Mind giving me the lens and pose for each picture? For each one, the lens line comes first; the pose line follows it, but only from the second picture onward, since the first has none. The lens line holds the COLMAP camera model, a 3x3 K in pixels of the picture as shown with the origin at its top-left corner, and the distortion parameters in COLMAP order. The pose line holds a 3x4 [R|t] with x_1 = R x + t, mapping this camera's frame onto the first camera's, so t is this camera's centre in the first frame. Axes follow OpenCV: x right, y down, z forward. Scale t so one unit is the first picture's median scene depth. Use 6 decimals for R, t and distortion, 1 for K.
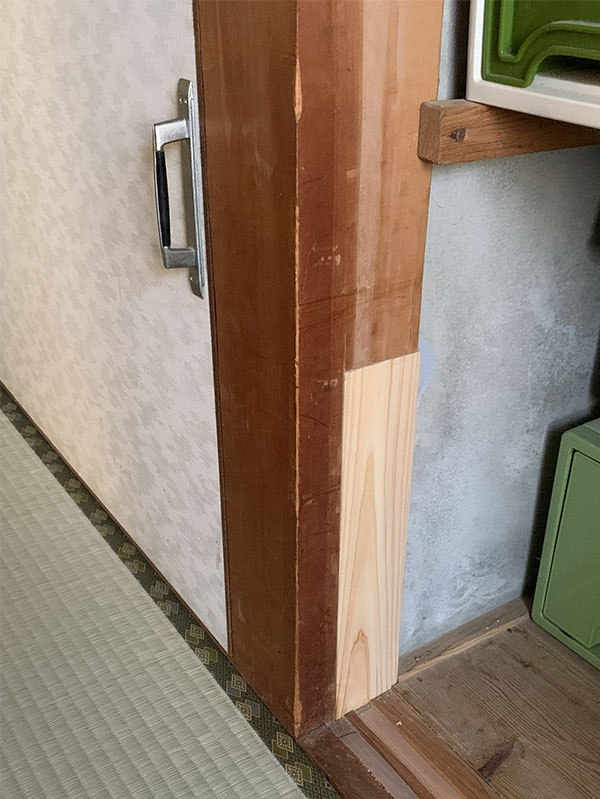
lens RADIAL K [[849.4, 0, 300.0], [0, 849.4, 399.5], [0, 0, 1]] dist [0.018137, 0.003916]
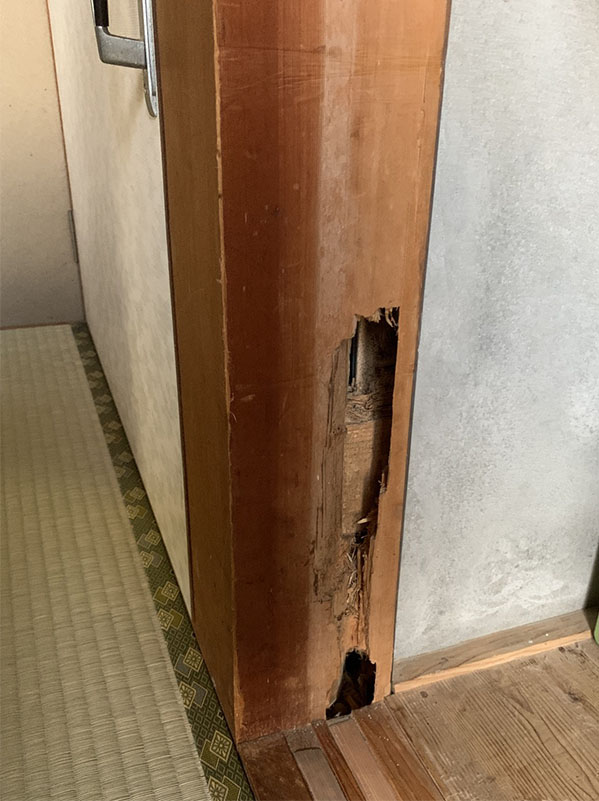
lens RADIAL K [[727.6, 0, 335.8], [0, 727.6, 401.6], [0, 0, 1]] dist [-0.018834, -0.009967]
pose [[0.981866, 0.108589, -0.155395, 0.141496], [-0.116401, 0.992311, -0.042060, 0.116738], [0.149633, 0.059385, 0.986957, 0.366242]]
